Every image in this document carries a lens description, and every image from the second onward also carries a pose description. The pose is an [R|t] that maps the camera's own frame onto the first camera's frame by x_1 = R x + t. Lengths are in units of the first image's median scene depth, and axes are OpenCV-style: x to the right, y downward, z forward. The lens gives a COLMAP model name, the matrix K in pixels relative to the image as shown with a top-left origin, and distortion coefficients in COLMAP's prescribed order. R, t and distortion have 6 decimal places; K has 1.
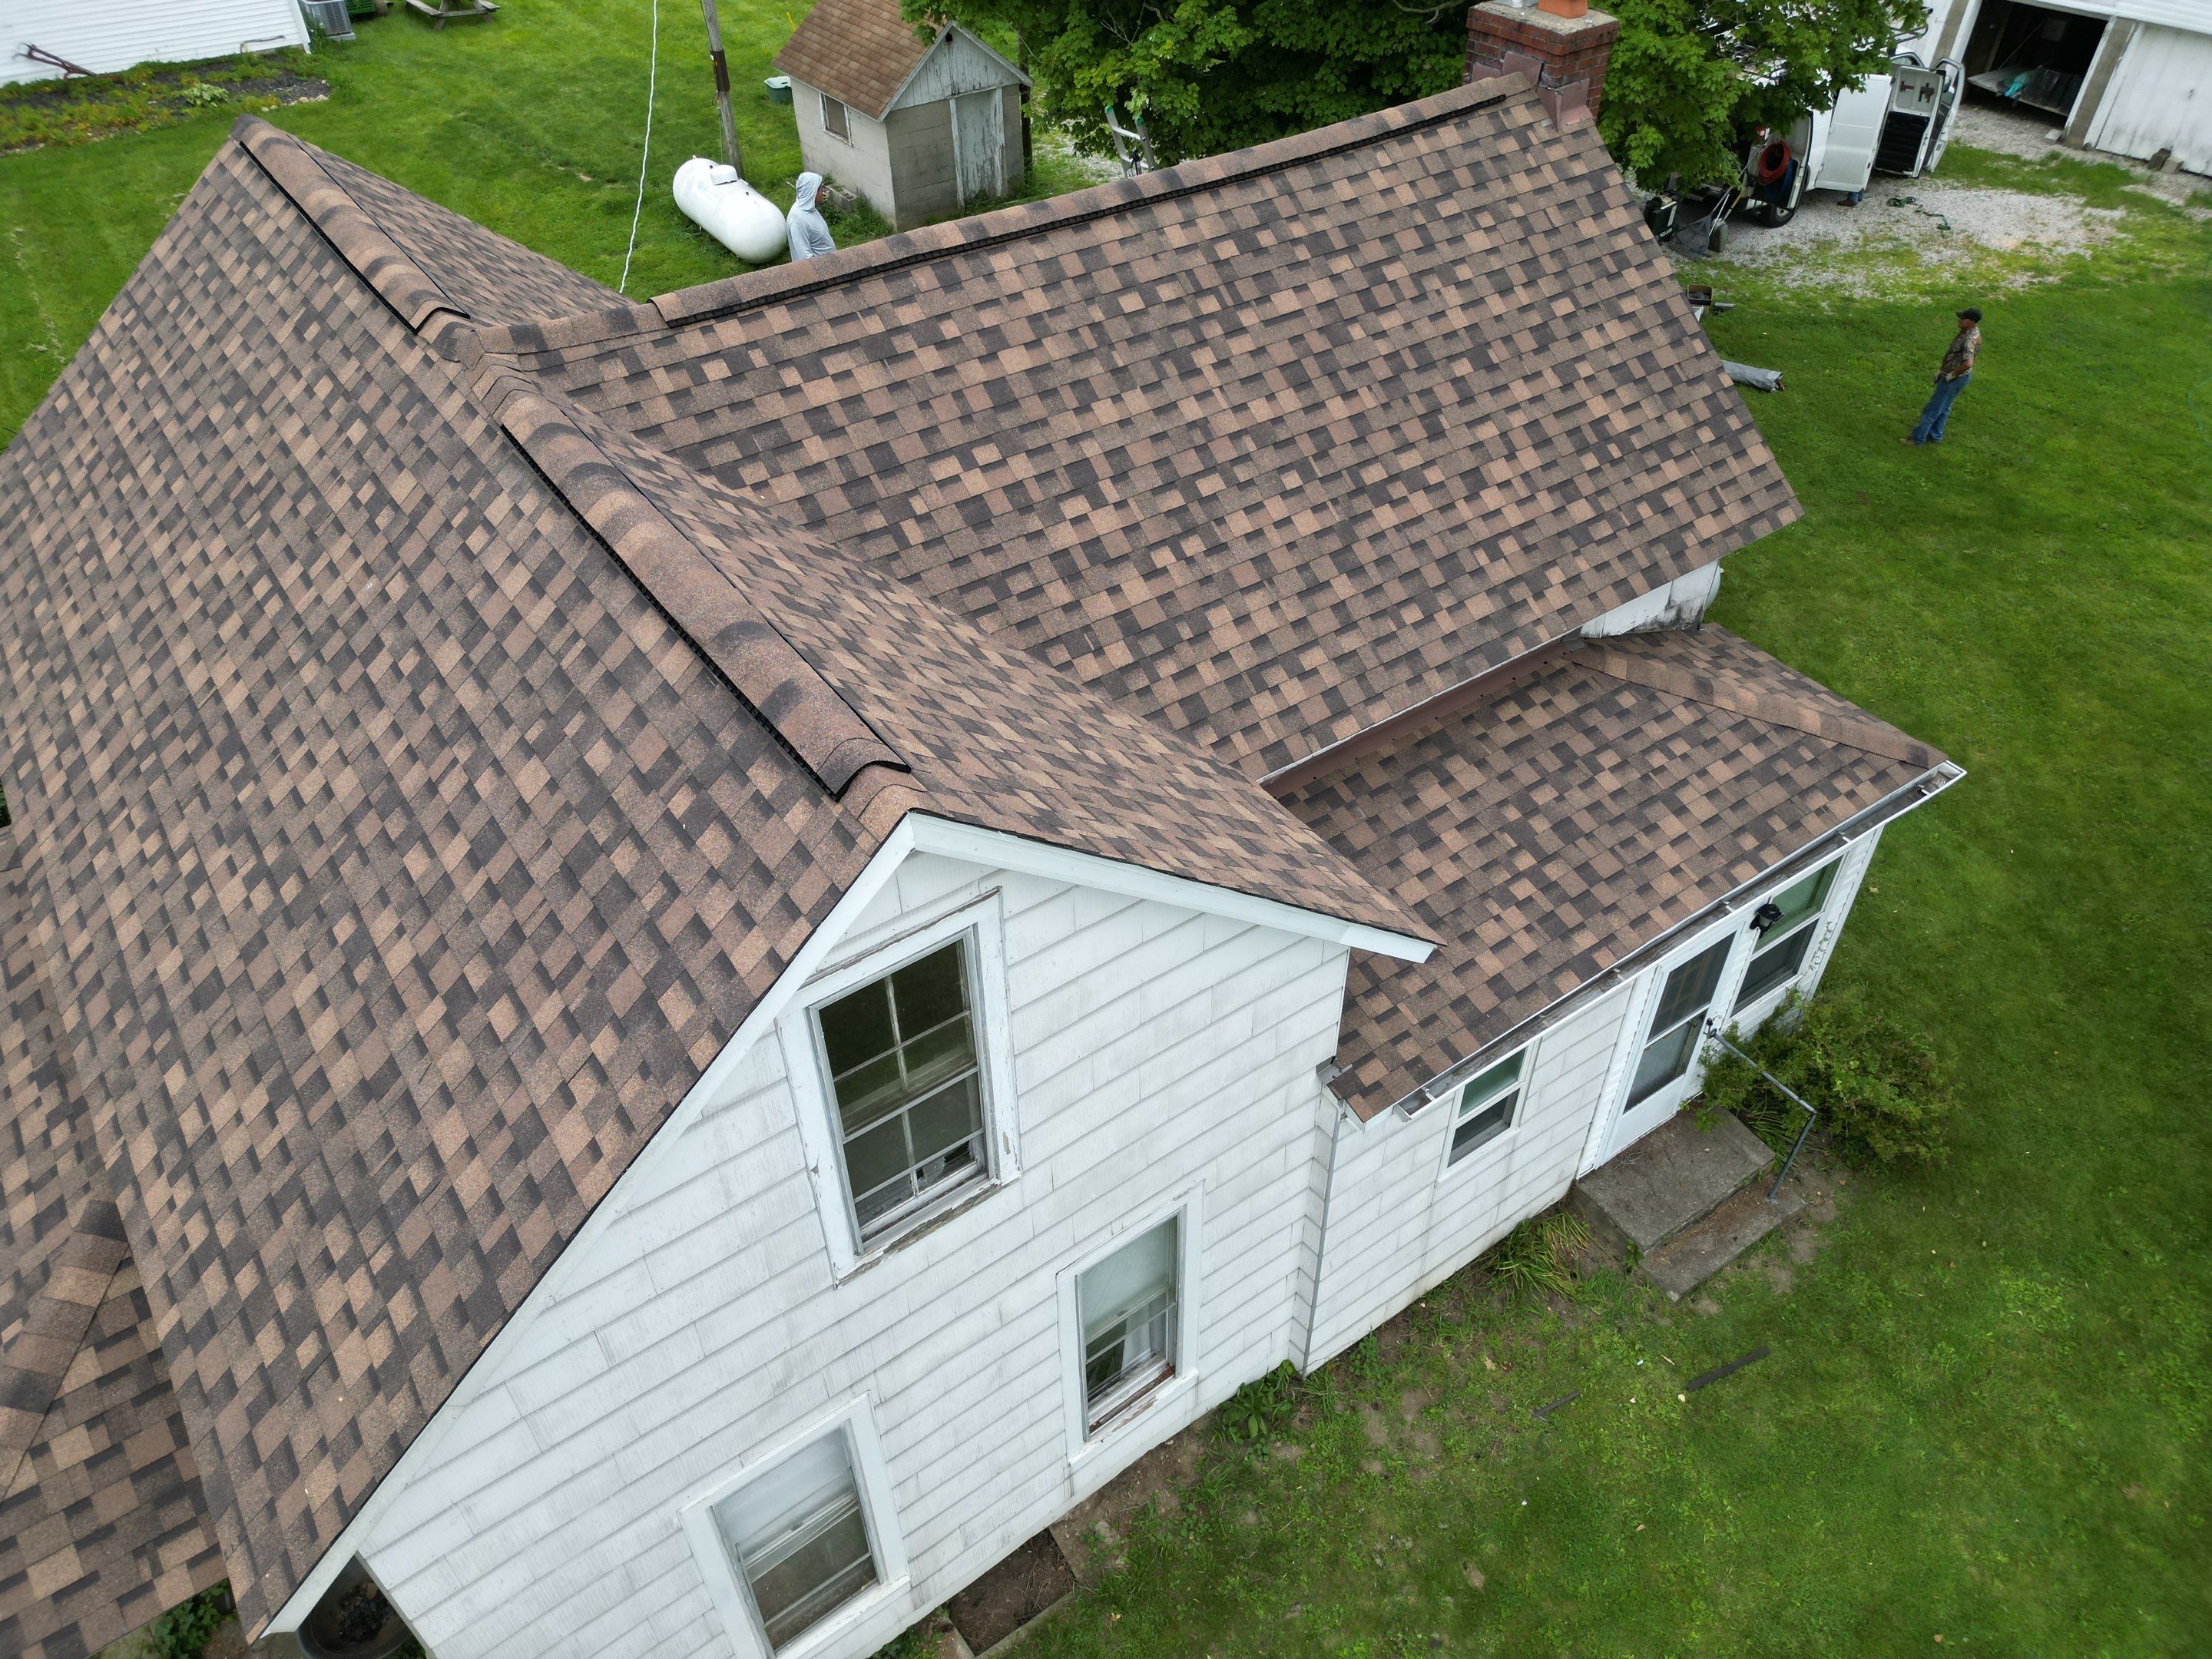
lens RADIAL K [[1538.8, 0, 1107.9], [0, 1538.8, 825.7], [0, 0, 1]] dist [0.073307, -0.070533]
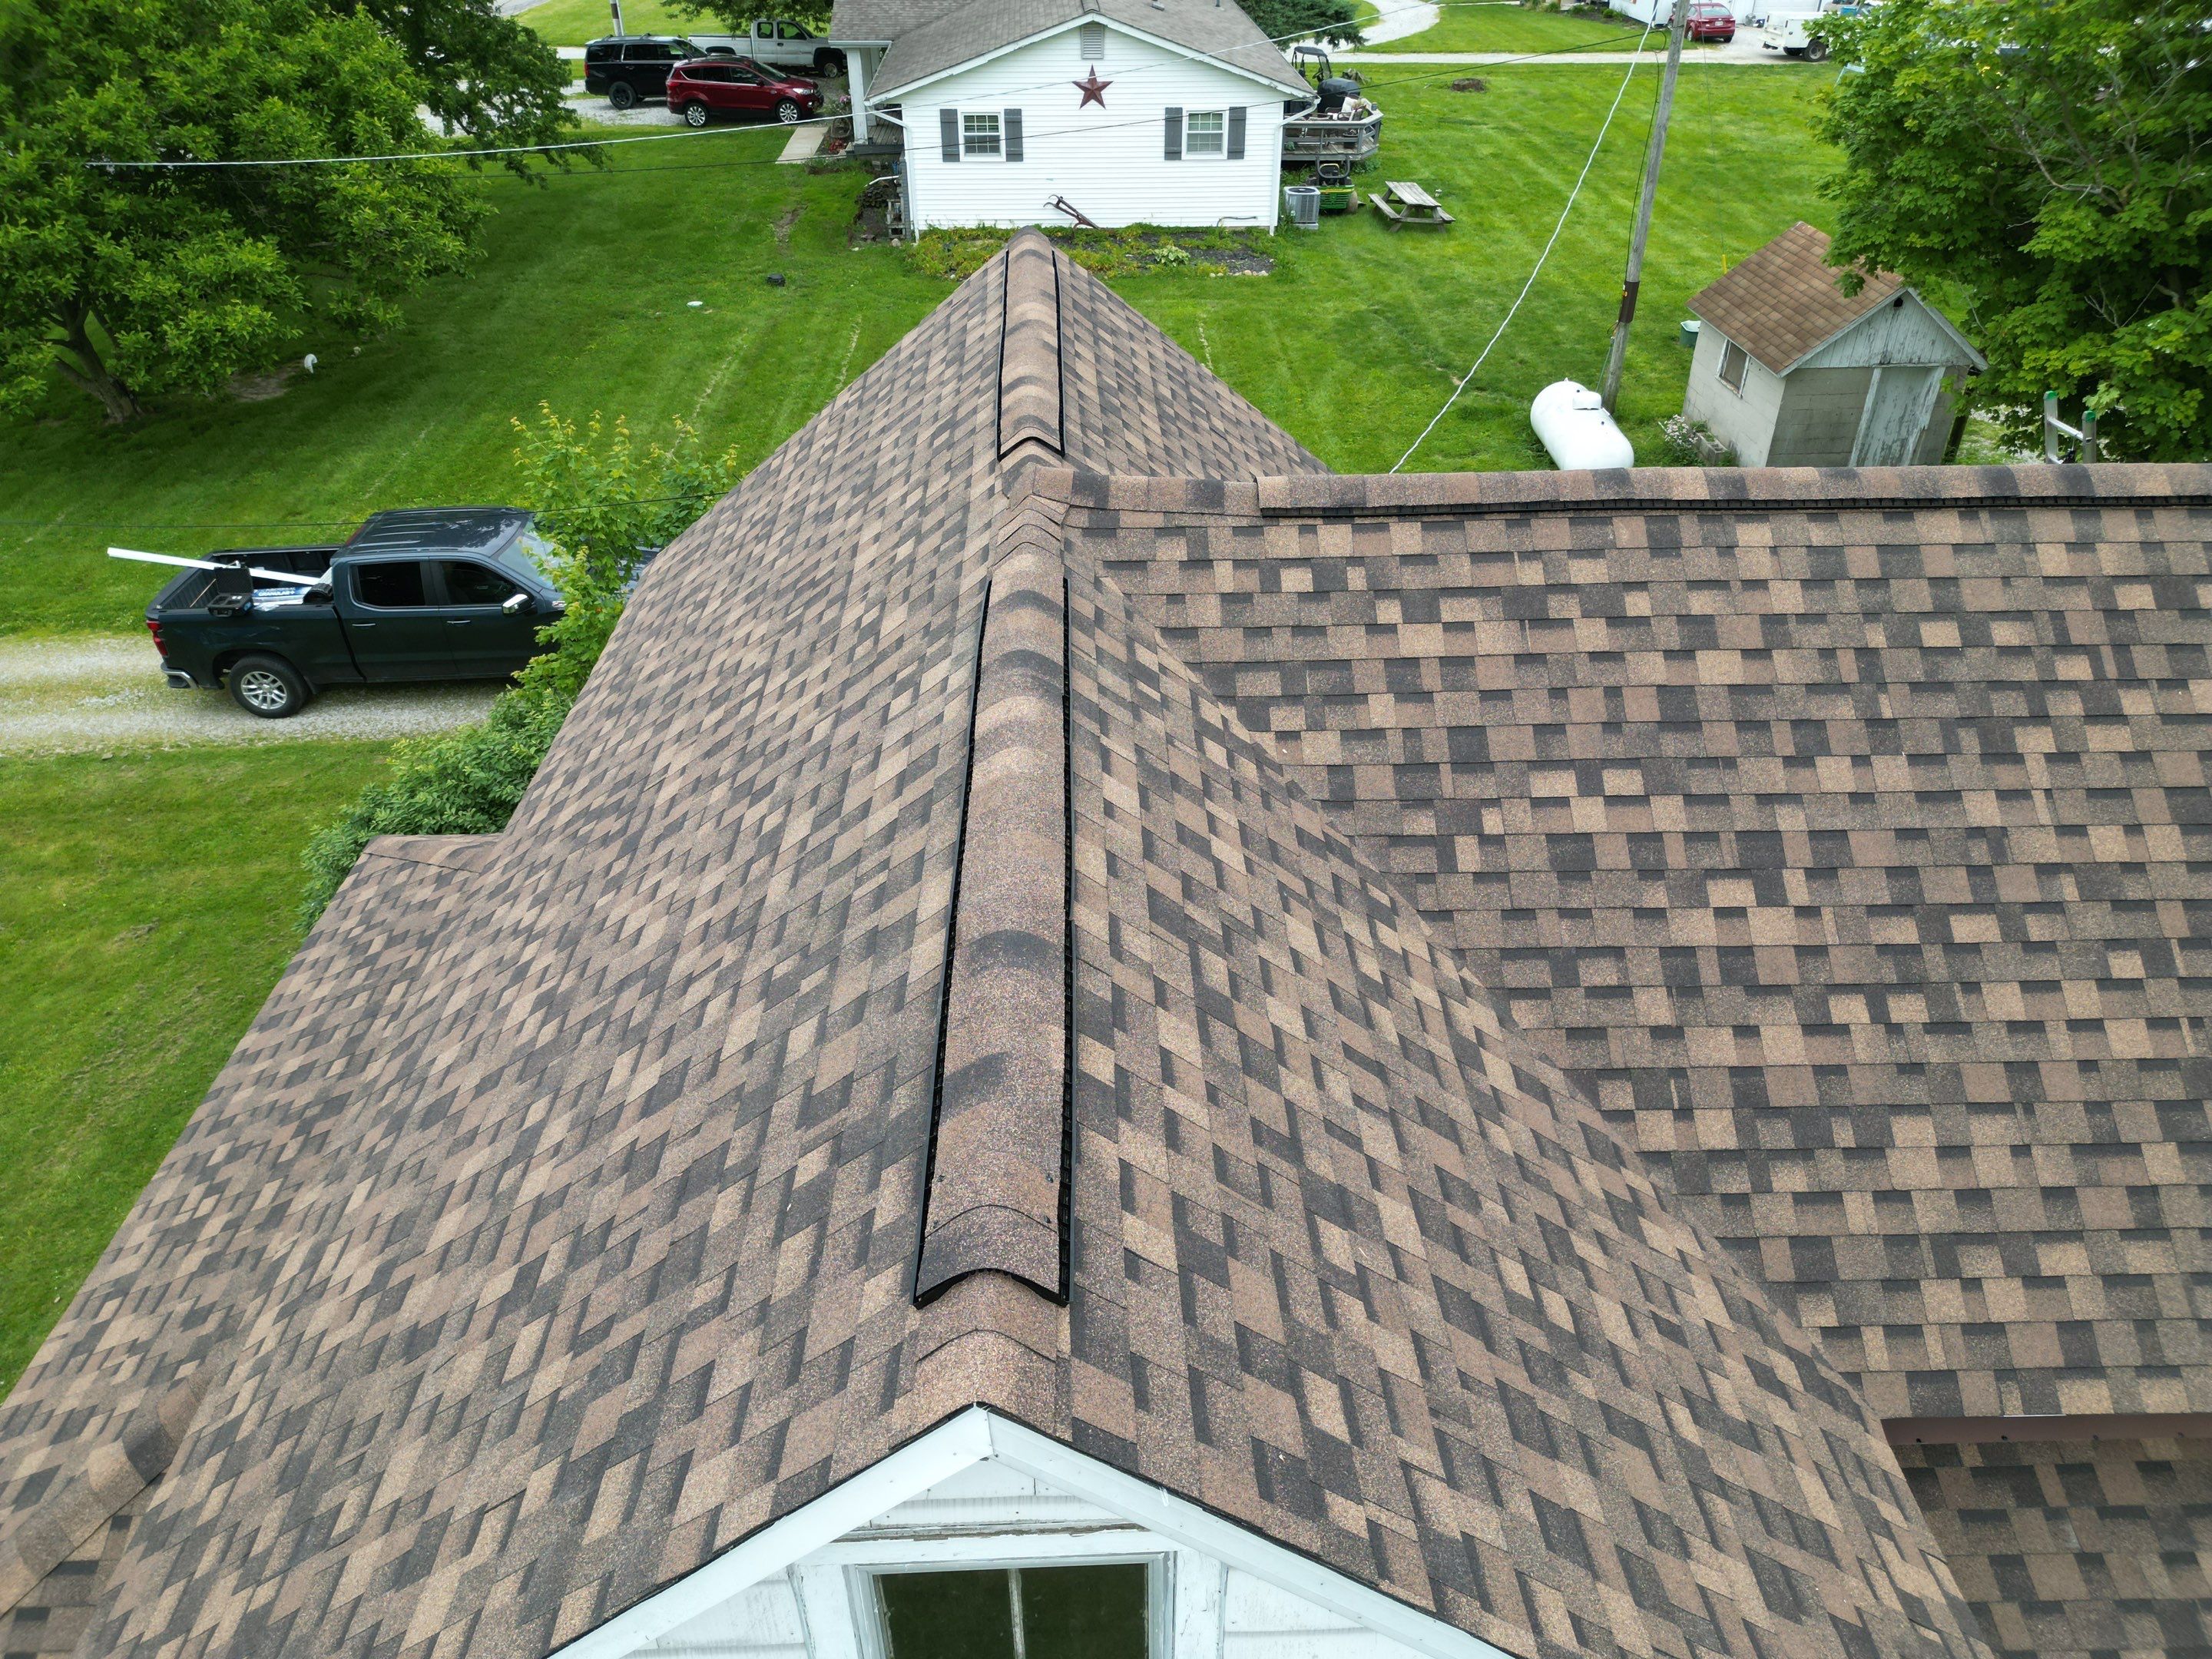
lens RADIAL K [[1538.8, 0, 1112.6], [0, 1538.8, 821.5], [0, 0, 1]] dist [0.073307, -0.070533]
pose [[0.834543, 0.310822, -0.454892, 0.049297], [-0.368561, 0.928672, -0.041610, -0.104451], [0.409512, 0.202380, 0.889574, 0.275455]]
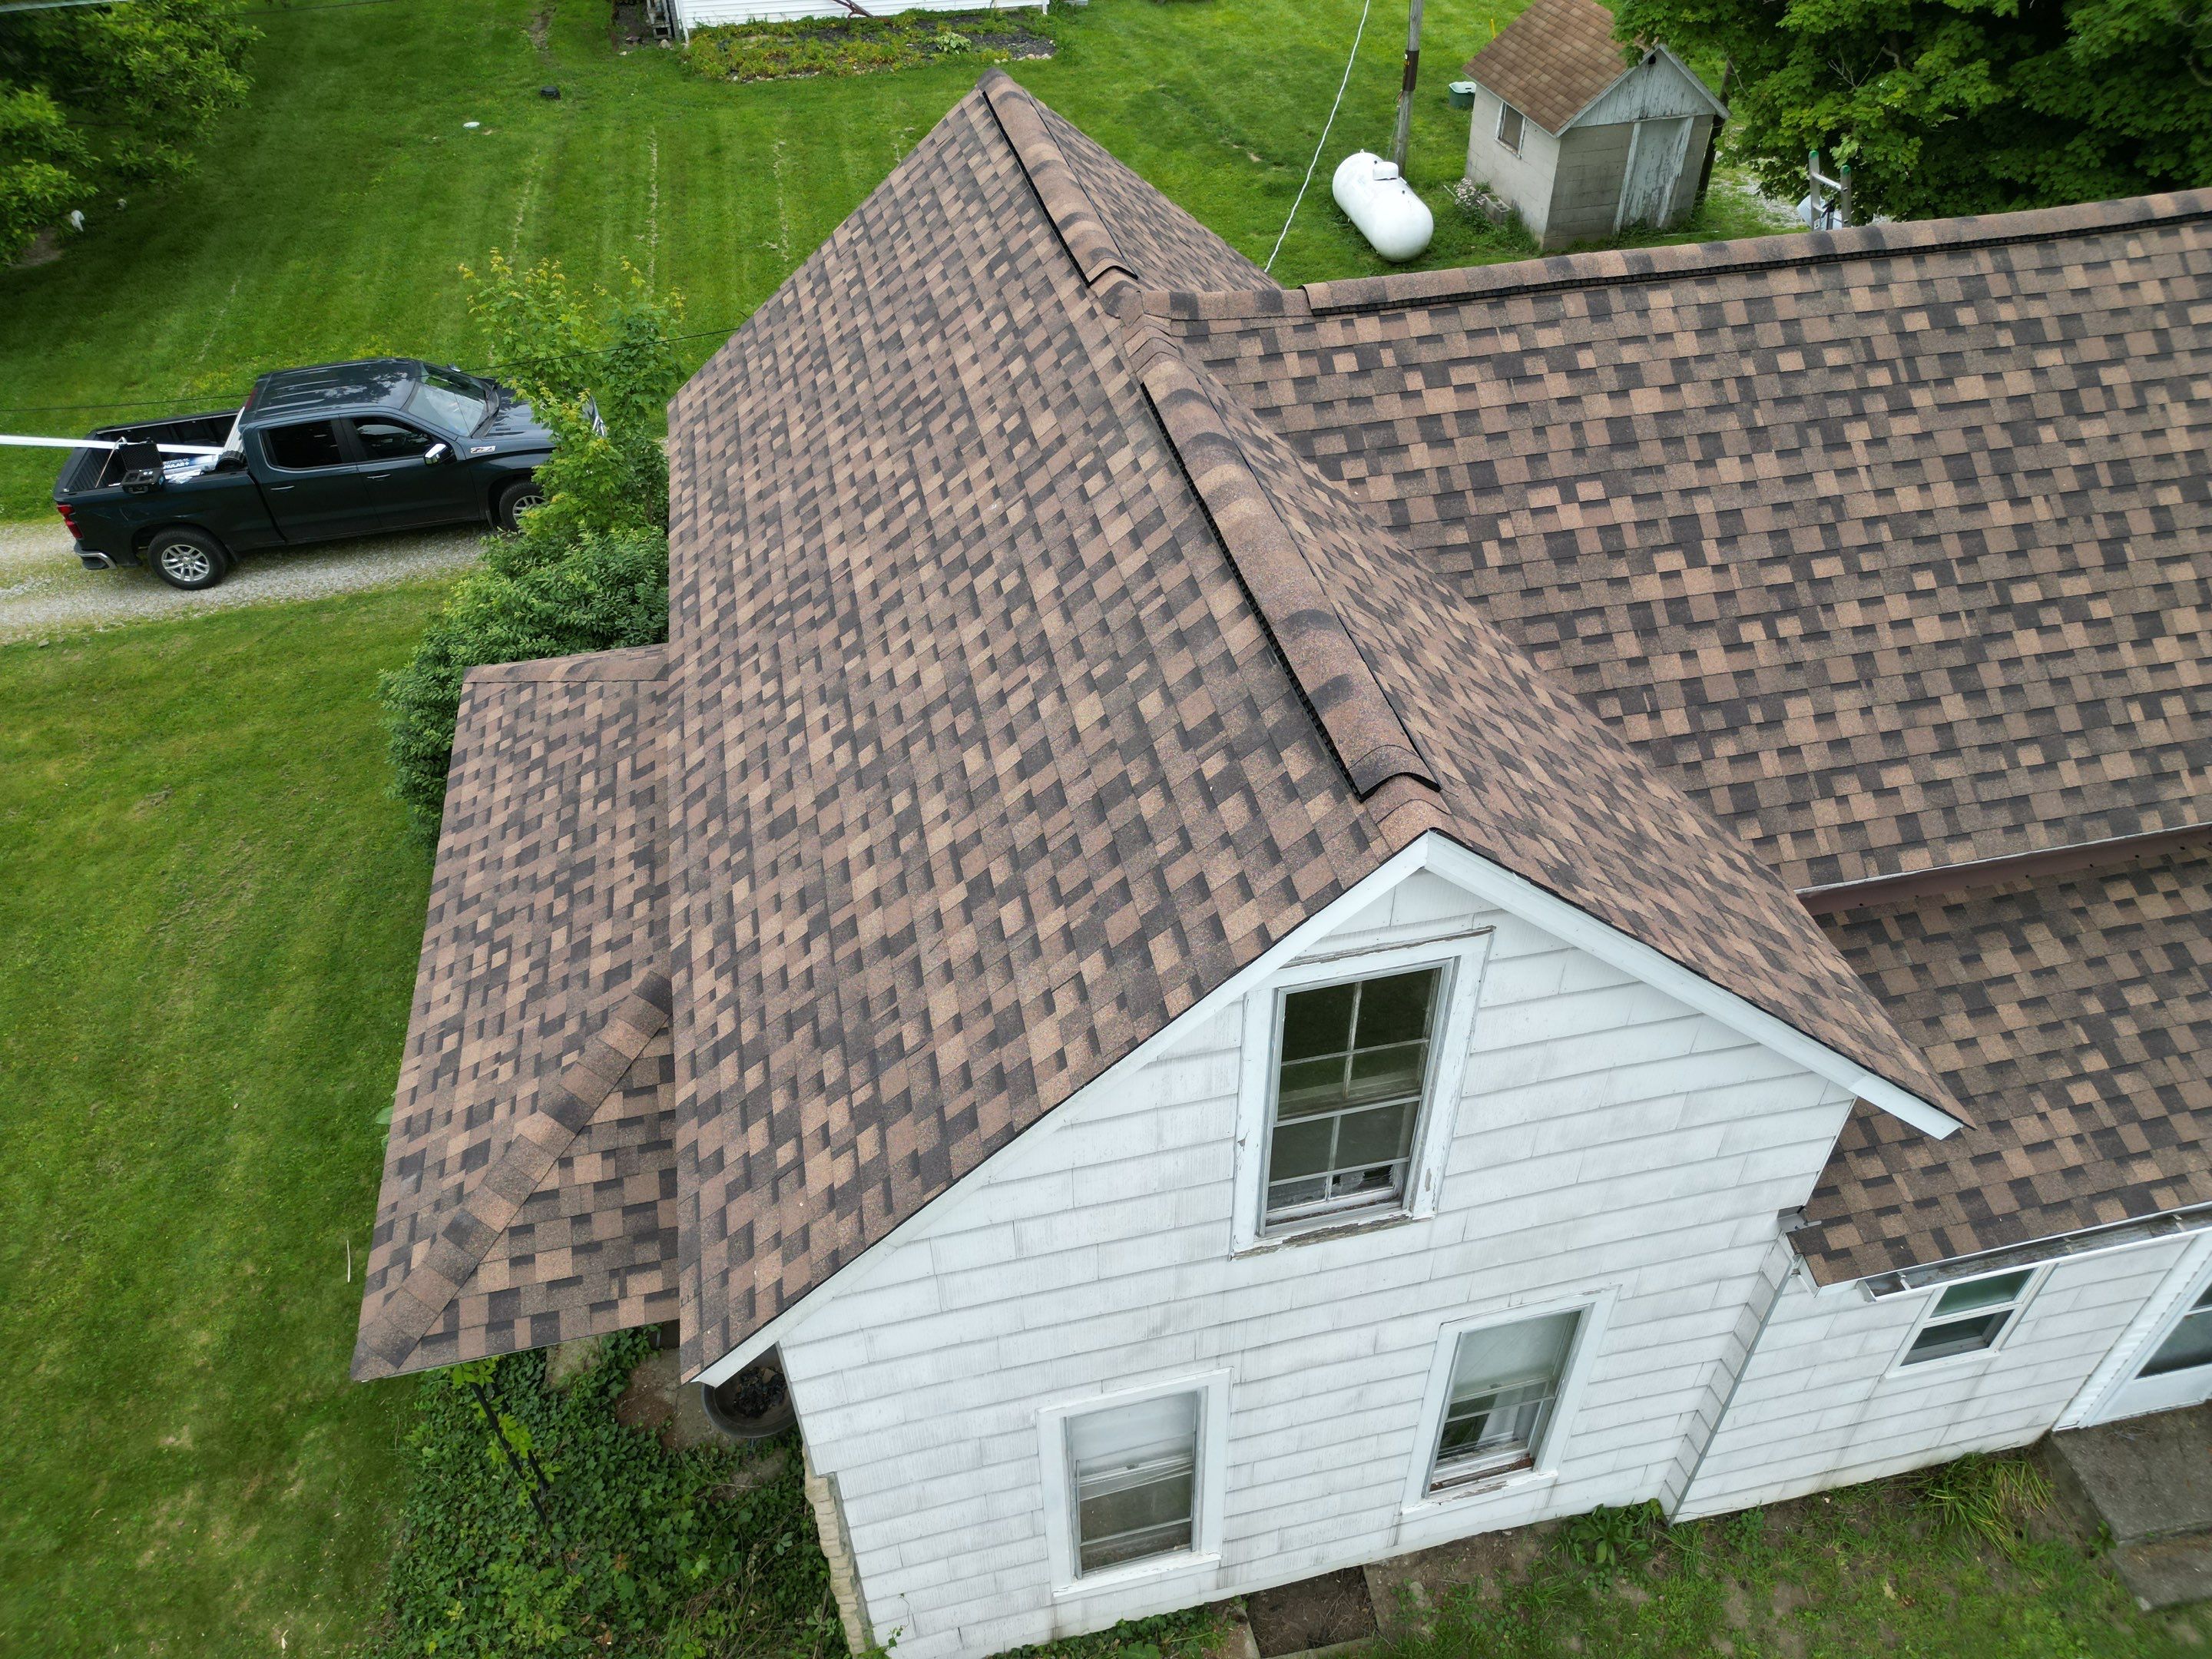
lens RADIAL K [[1538.8, 0, 1110.2], [0, 1538.8, 823.3], [0, 0, 1]] dist [0.073307, -0.070533]
pose [[0.921292, 0.254037, -0.294426, -0.015183], [-0.254610, 0.966333, 0.037070, 0.001346], [0.293931, 0.040812, 0.954955, -0.008446]]
